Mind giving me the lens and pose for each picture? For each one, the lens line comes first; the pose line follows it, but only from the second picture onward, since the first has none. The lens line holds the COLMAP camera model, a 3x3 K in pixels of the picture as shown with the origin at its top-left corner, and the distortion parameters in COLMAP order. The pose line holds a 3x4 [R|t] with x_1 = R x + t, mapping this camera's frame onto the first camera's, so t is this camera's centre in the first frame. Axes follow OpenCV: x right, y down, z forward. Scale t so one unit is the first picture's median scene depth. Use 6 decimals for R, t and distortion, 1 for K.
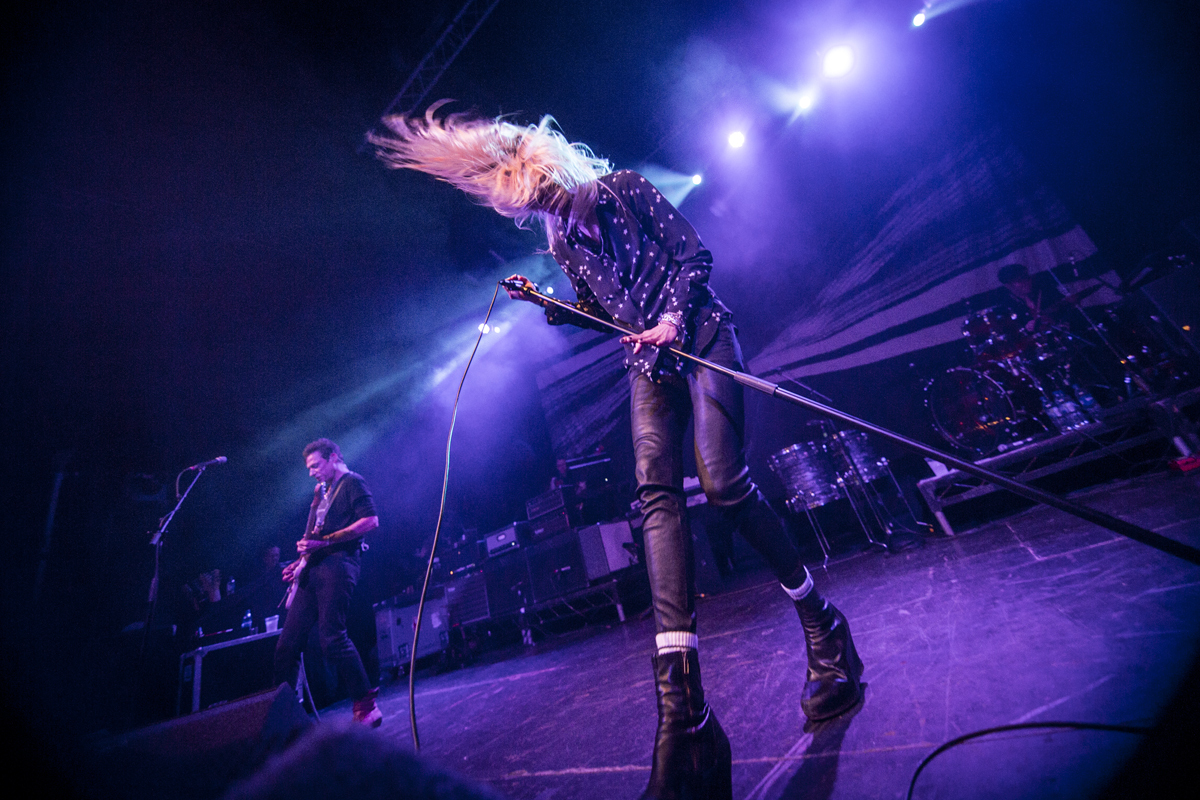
lens RADIAL K [[457.6, 0, 607.2], [0, 457.6, 339.8], [0, 0, 1]] dist [-0.002191, -0.013421]
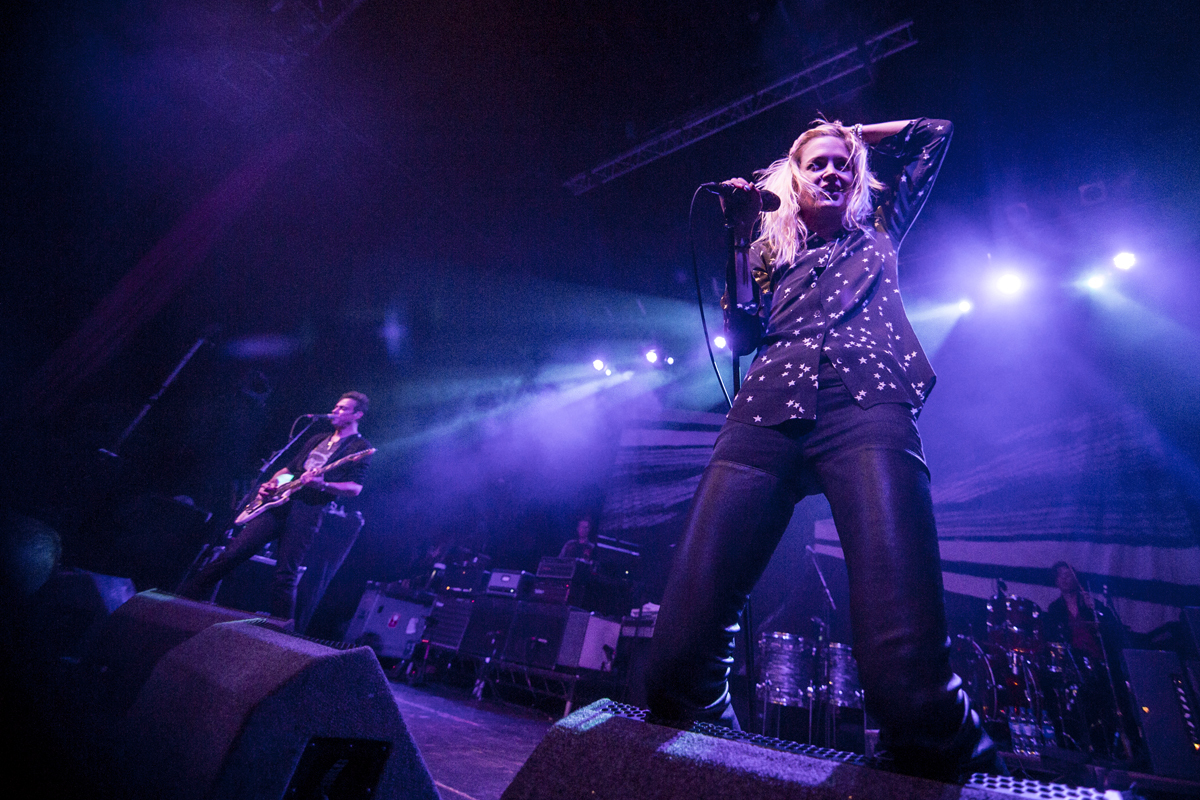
lens RADIAL K [[509.8, 0, 697.8], [0, 509.8, 306.9], [0, 0, 1]] dist [-0.014375, -0.004874]
pose [[0.903264, 0.403439, -0.146116, 0.086728], [-0.423139, 0.894003, -0.147349, -0.141911], [0.071182, 0.194923, 0.978232, -0.214849]]
